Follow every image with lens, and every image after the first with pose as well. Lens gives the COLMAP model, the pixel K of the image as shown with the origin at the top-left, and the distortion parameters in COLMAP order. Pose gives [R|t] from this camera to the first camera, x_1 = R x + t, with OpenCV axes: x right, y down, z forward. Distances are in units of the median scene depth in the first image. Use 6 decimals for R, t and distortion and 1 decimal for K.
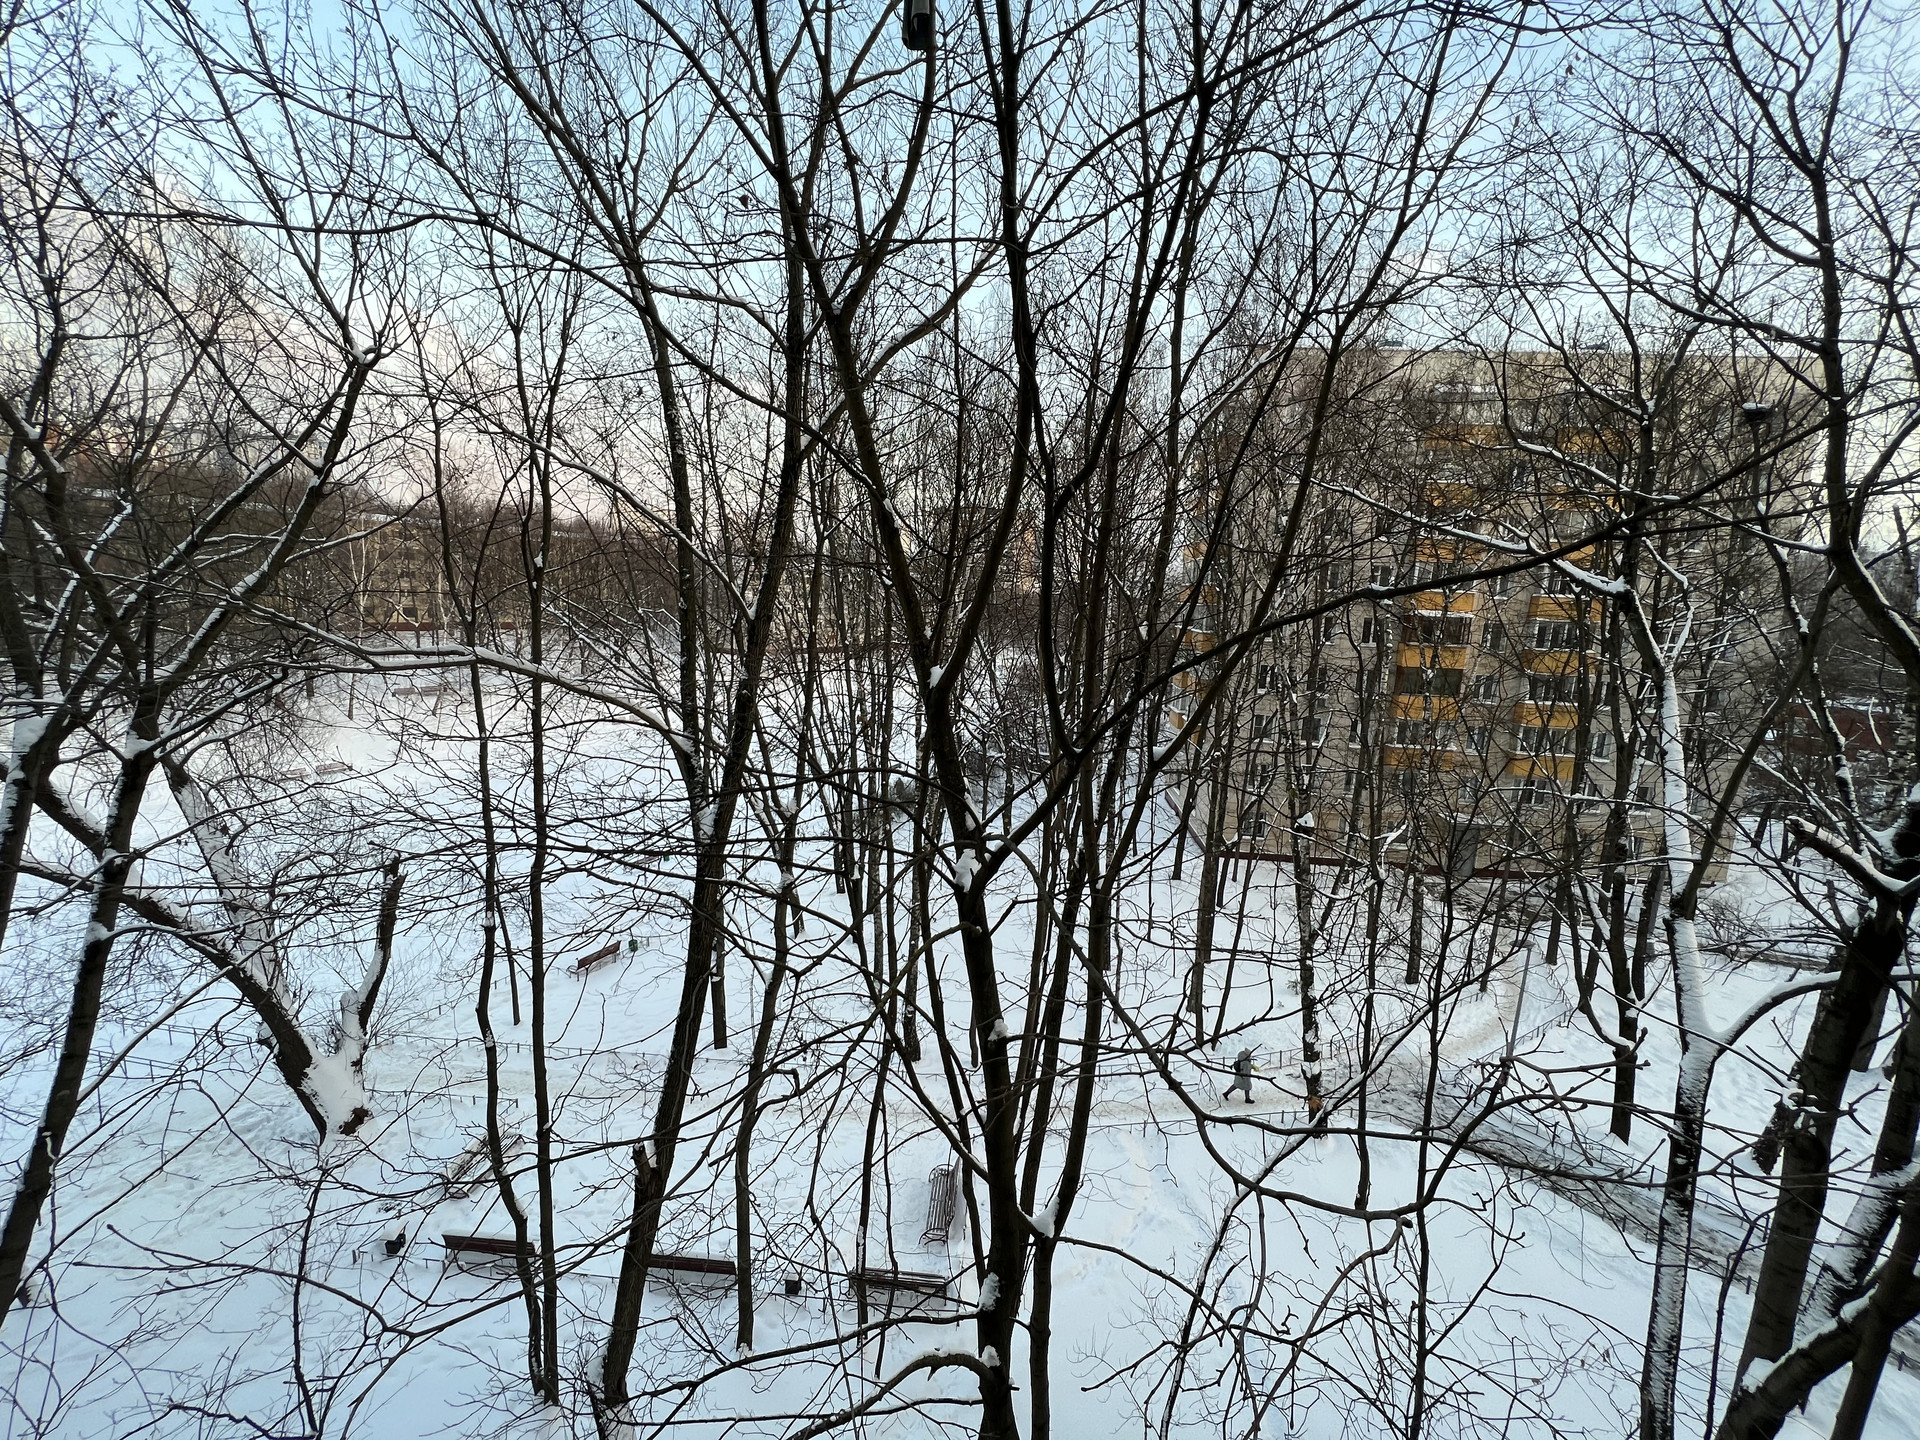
lens RADIAL K [[773.6, 0, 959.7], [0, 773.6, 720.6], [0, 0, 1]] dist [0.004882, -0.000163]
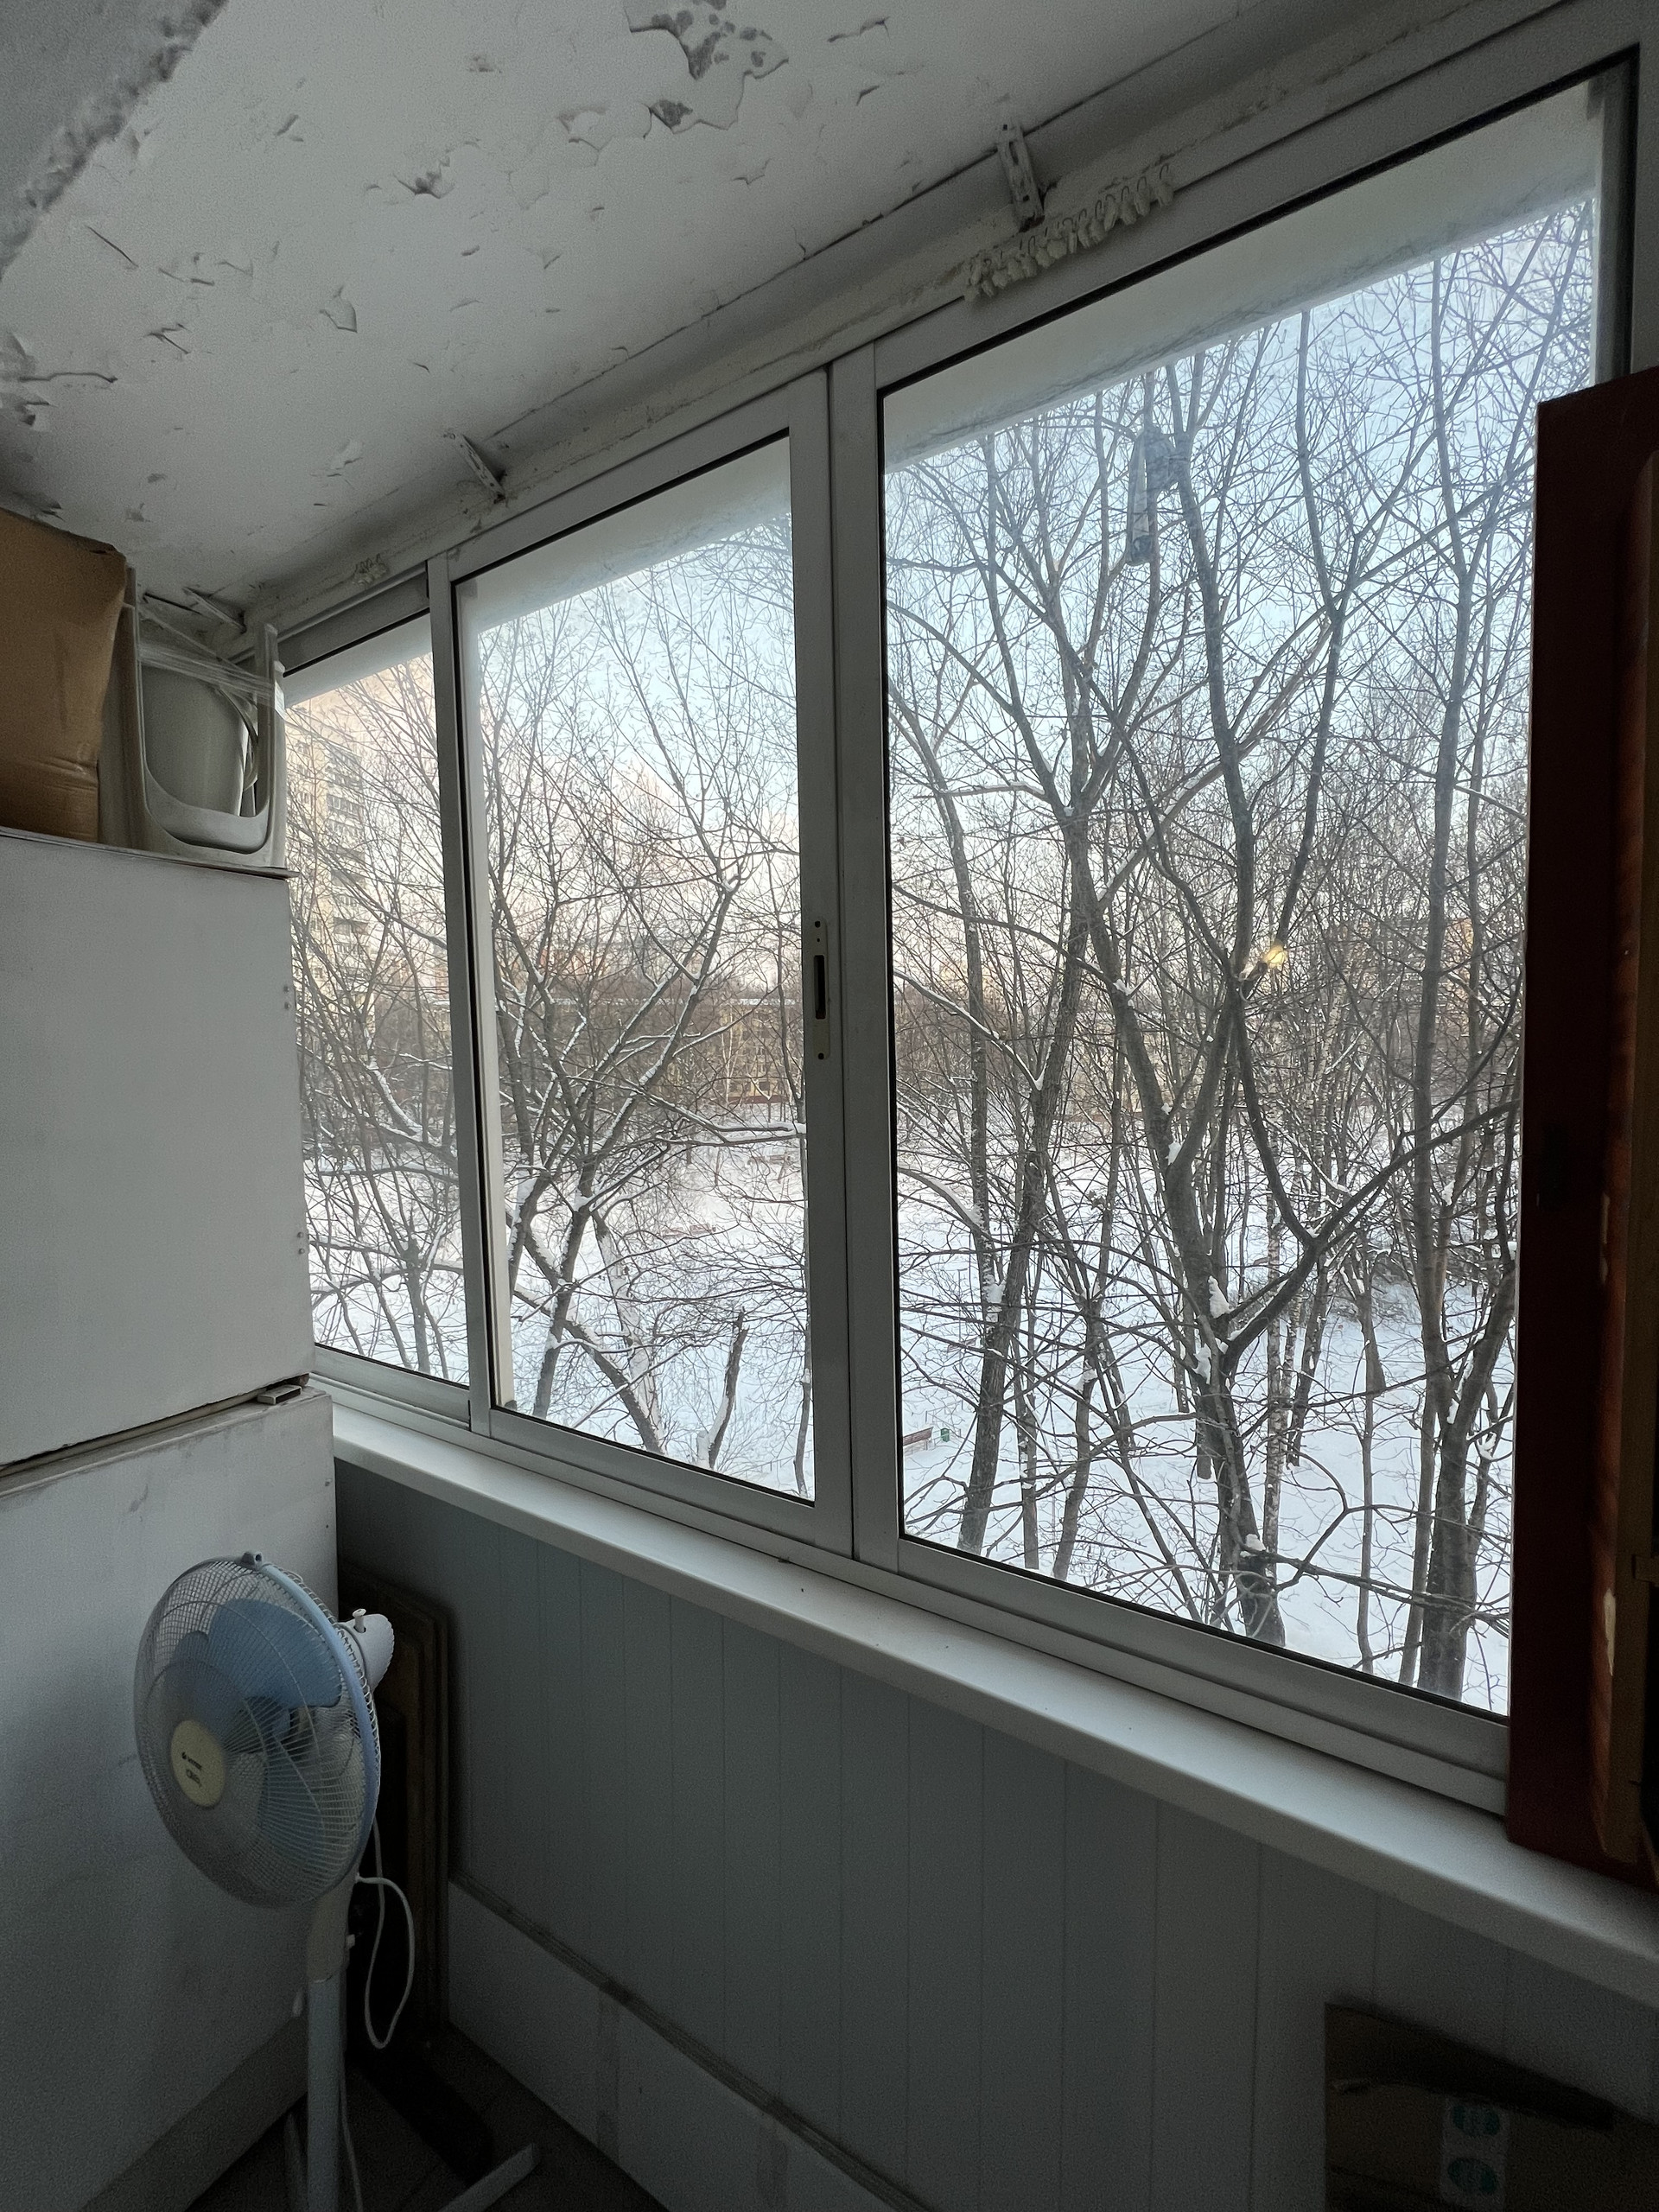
lens RADIAL K [[891.2, 0, 834.2], [0, 891.2, 1109.2], [0, 0, 1]] dist [0.004882, -0.000163]
pose [[0.859567, -0.022419, -0.510530, 0.069765], [-0.027049, 0.995641, -0.089262, -0.000321], [0.510306, 0.090536, 0.855214, -0.069373]]
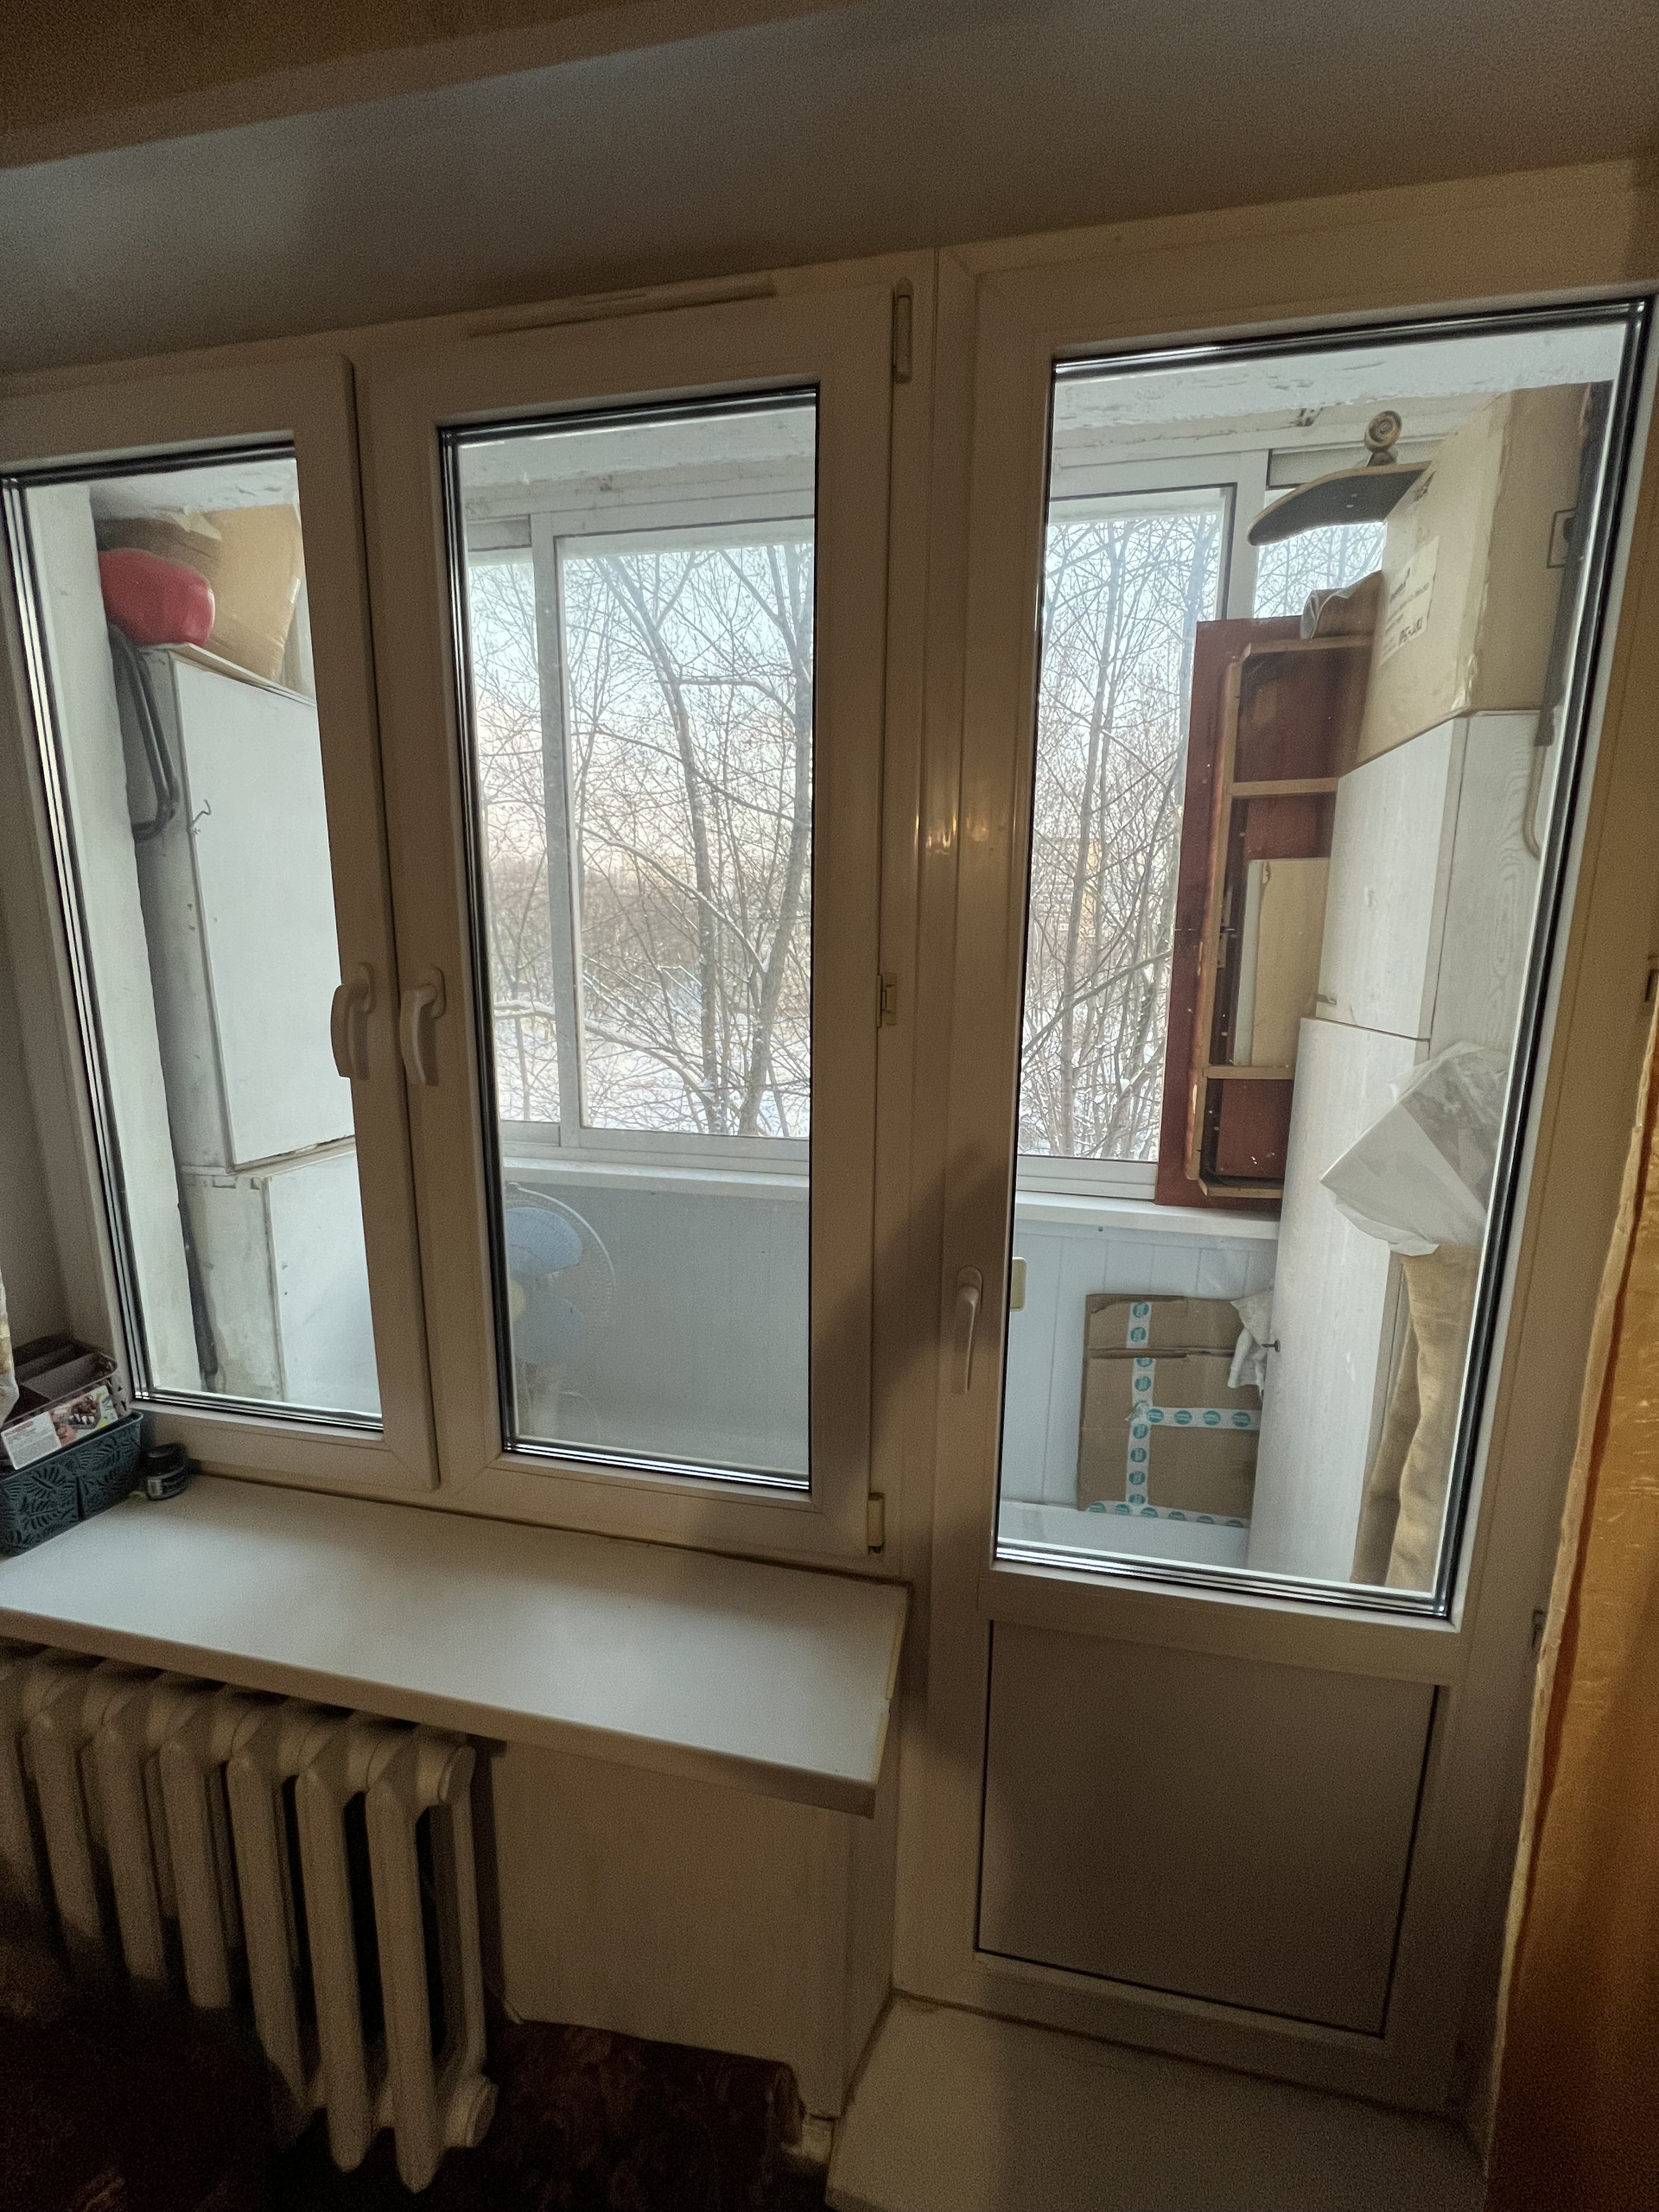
lens RADIAL K [[891.2, 0, 837.4], [0, 891.2, 1113.4], [0, 0, 1]] dist [0.004882, -0.000163]
pose [[0.982532, 0.004362, -0.186041, 0.049080], [0.000814, 0.999615, 0.027737, 0.024752], [0.186090, -0.027404, 0.982150, -0.161032]]
